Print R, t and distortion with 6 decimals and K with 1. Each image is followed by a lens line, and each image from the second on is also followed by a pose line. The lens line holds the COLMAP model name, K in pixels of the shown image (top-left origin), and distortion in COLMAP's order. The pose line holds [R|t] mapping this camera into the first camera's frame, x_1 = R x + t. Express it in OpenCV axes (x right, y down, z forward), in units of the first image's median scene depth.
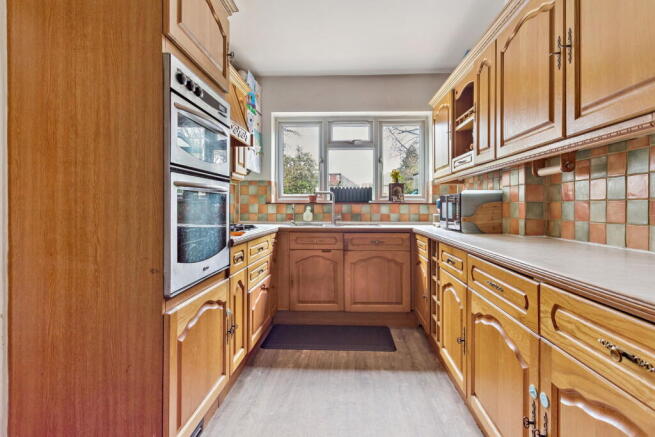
lens RADIAL K [[318.3, 0, 331.4], [0, 318.3, 207.0], [0, 0, 1]] dist [0.004034, 0.001099]
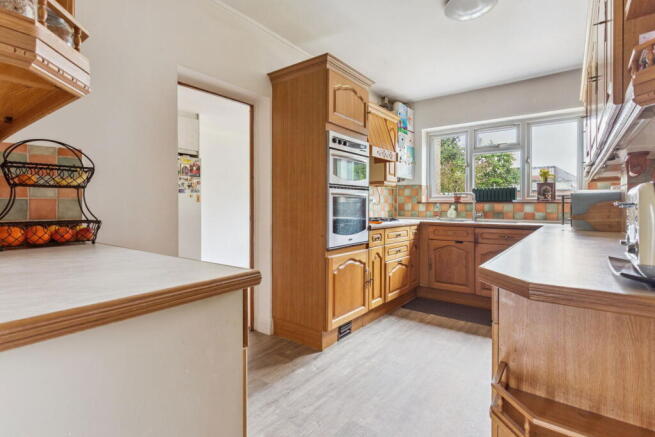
lens RADIAL K [[318.3, 0, 331.4], [0, 318.3, 207.0], [0, 0, 1]] dist [0.004034, 0.001099]
pose [[0.829001, 0.003470, -0.559236, 0.306369], [-0.001976, 0.999993, 0.003276, 0.002018], [0.559243, -0.001611, 0.829002, -0.322592]]
